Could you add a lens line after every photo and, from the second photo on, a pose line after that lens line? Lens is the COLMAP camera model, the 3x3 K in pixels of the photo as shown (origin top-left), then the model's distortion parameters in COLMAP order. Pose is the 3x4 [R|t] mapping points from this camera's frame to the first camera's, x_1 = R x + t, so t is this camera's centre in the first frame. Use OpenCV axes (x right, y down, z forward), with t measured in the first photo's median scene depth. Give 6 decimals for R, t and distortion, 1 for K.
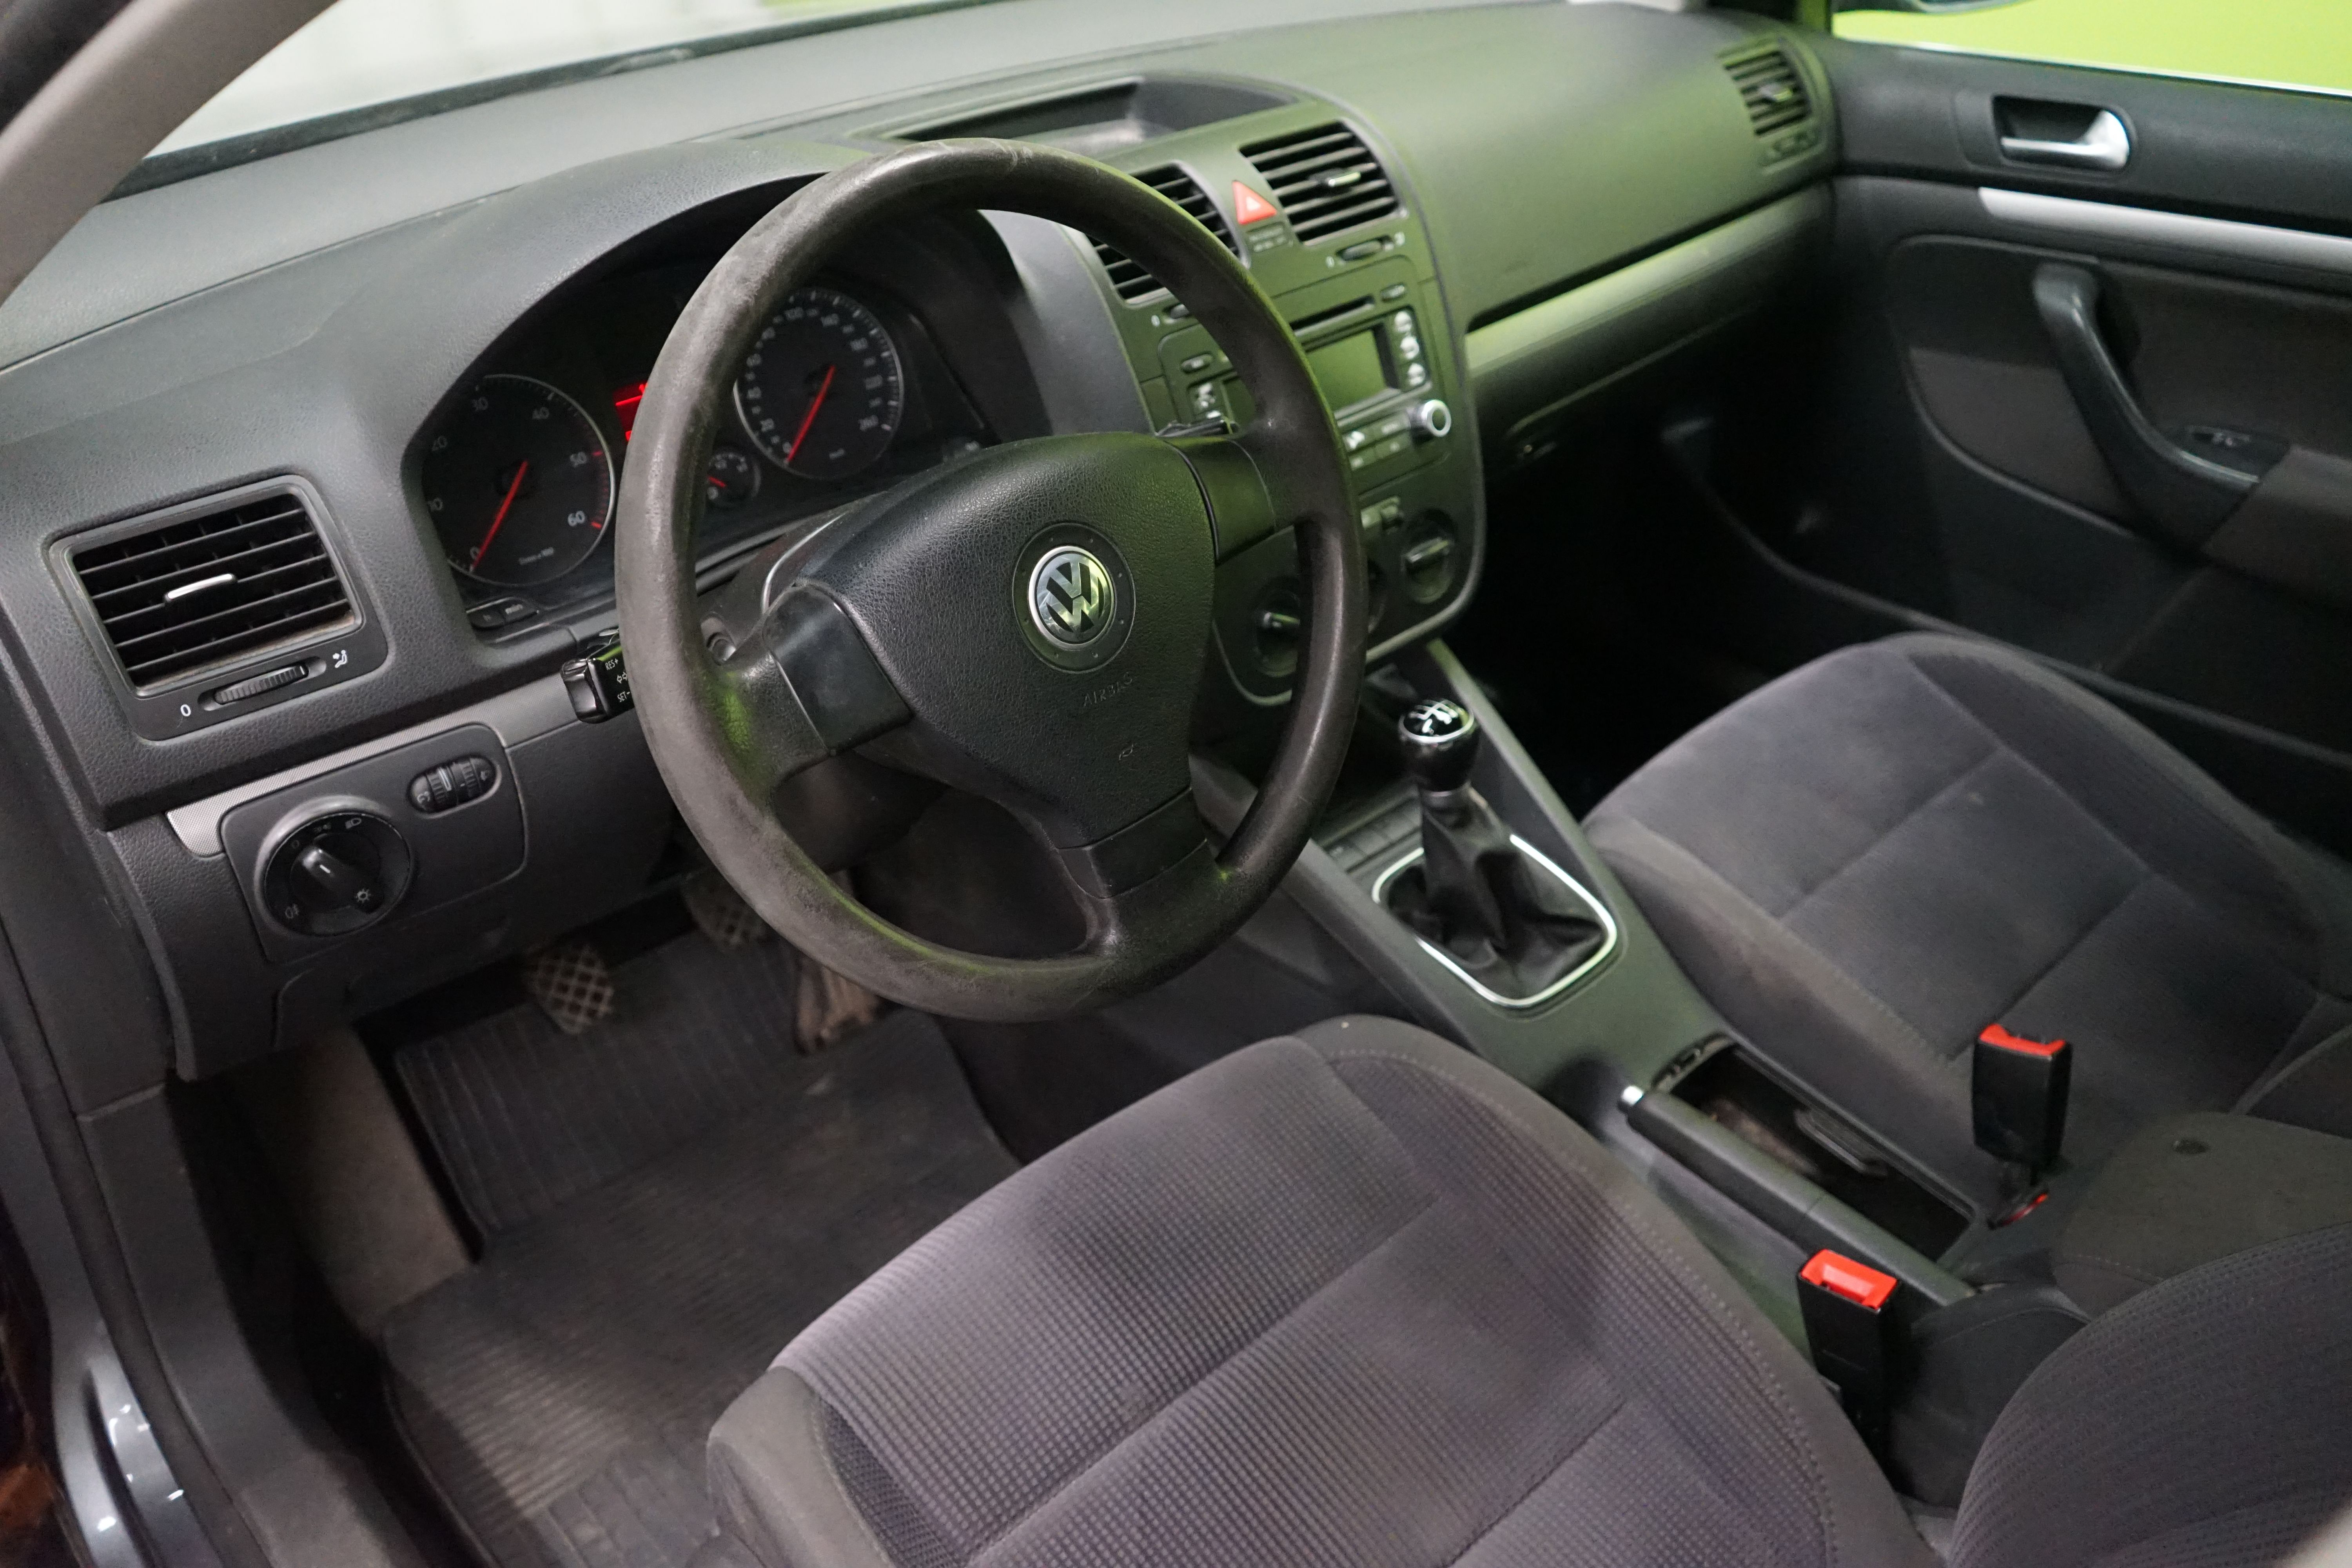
lens RADIAL K [[1840.2, 0, 1178.4], [0, 1840.2, 788.9], [0, 0, 1]] dist [-0.026871, 0.000889]
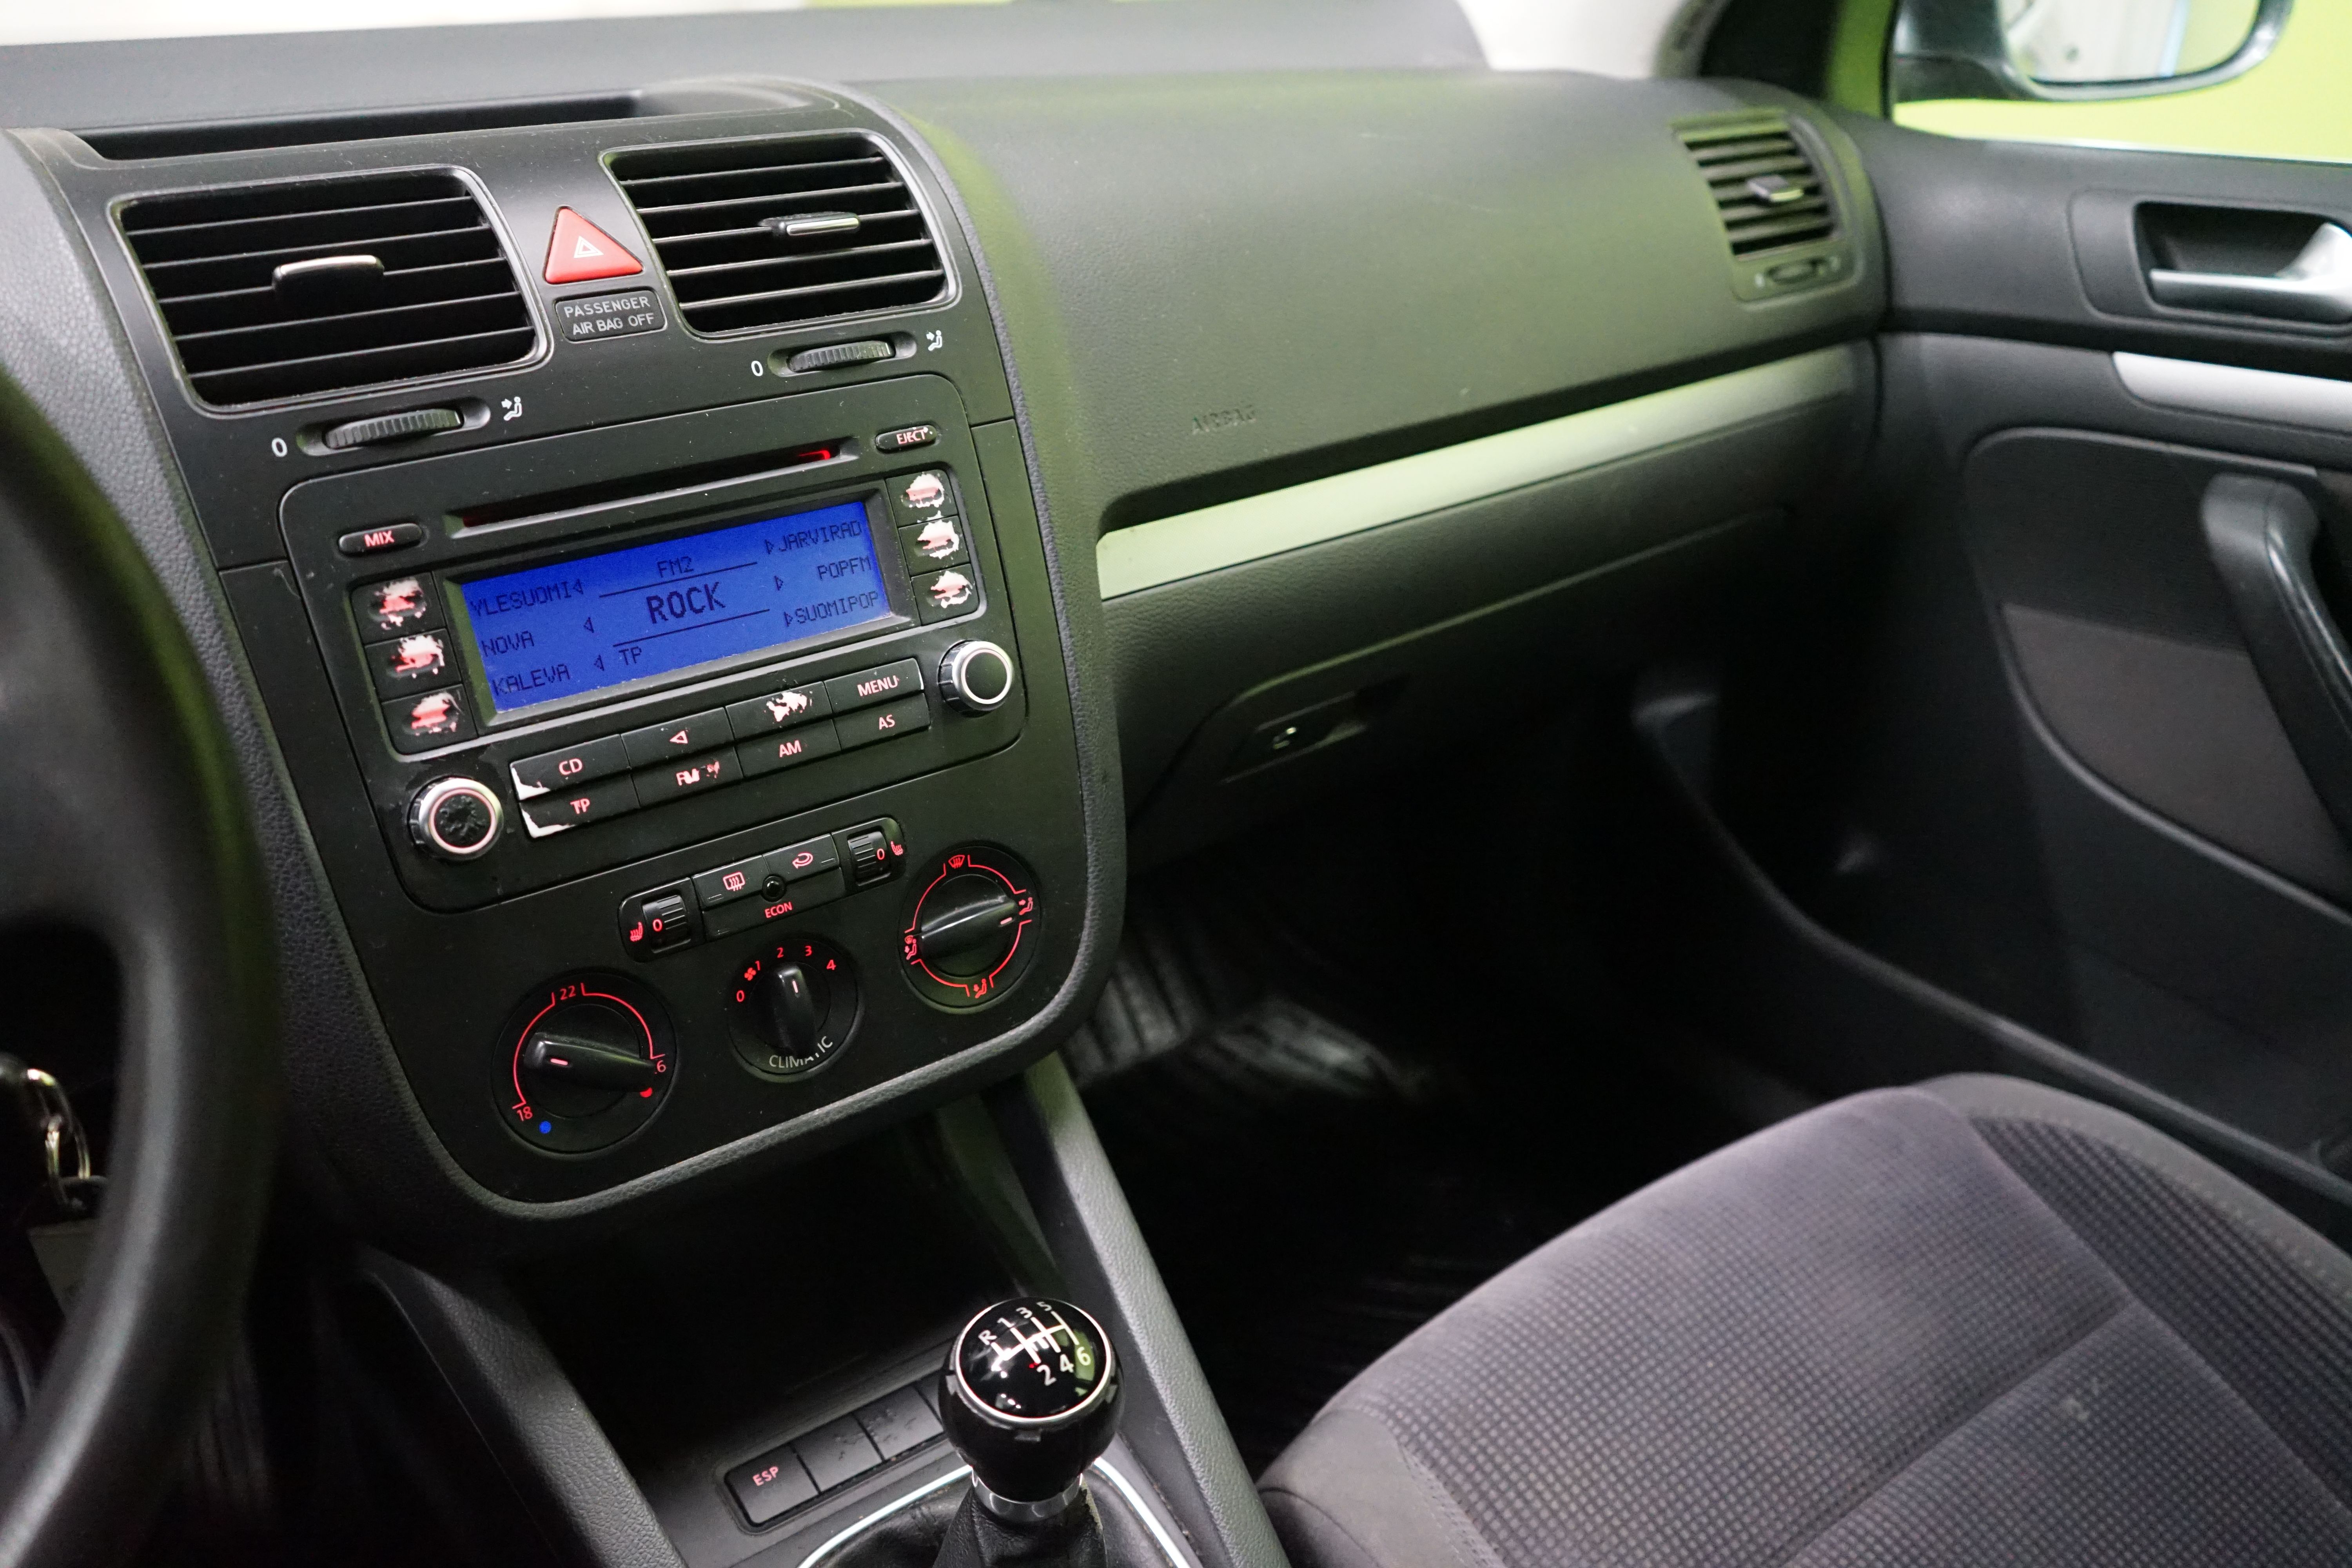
lens RADIAL K [[1840.2, 0, 1168.0], [0, 1840.2, 790.1], [0, 0, 1]] dist [-0.026871, 0.000889]
pose [[0.992391, 0.064069, -0.105141, 0.205879], [-0.076655, 0.989762, -0.120400, -0.089311], [0.096350, 0.127543, 0.987142, 0.399634]]
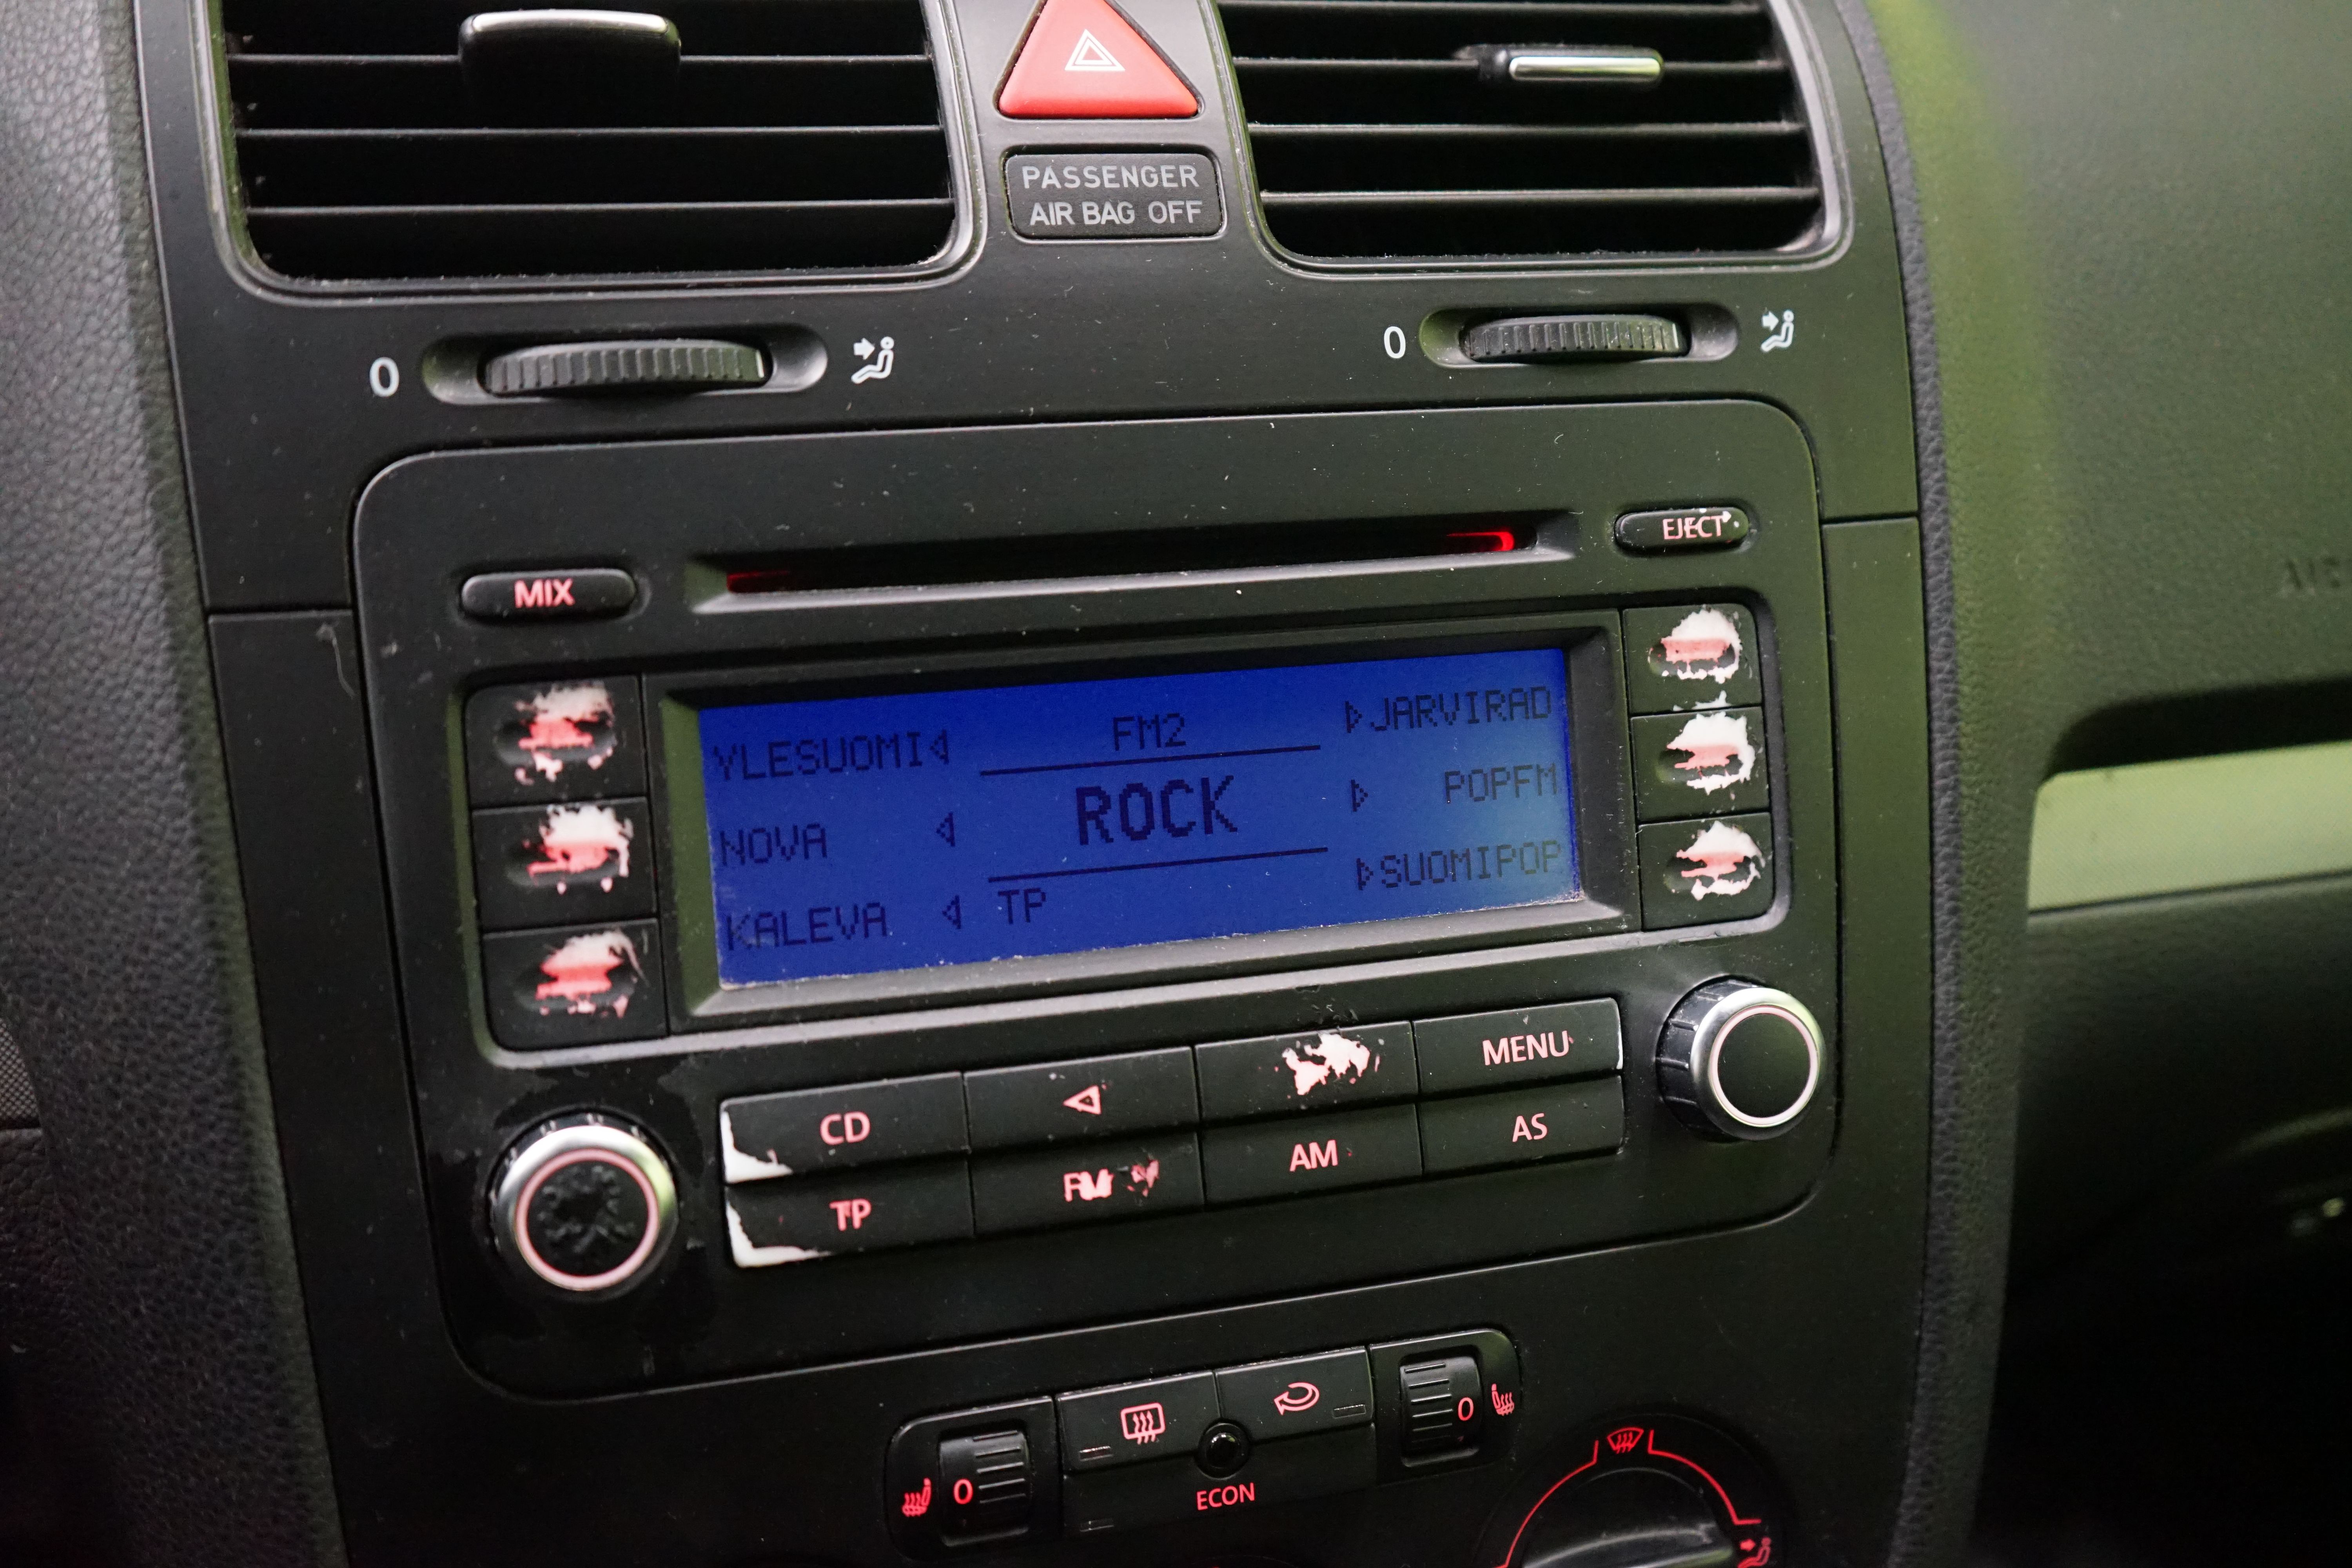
lens RADIAL K [[2408.1, 0, 1179.8], [0, 2408.1, 779.4], [0, 0, 1]] dist [-0.003954, 0.000000]
pose [[0.894472, 0.220492, -0.388978, 0.153685], [-0.289862, 0.948337, -0.128984, -0.142439], [0.340442, 0.228123, 0.912173, 0.556385]]
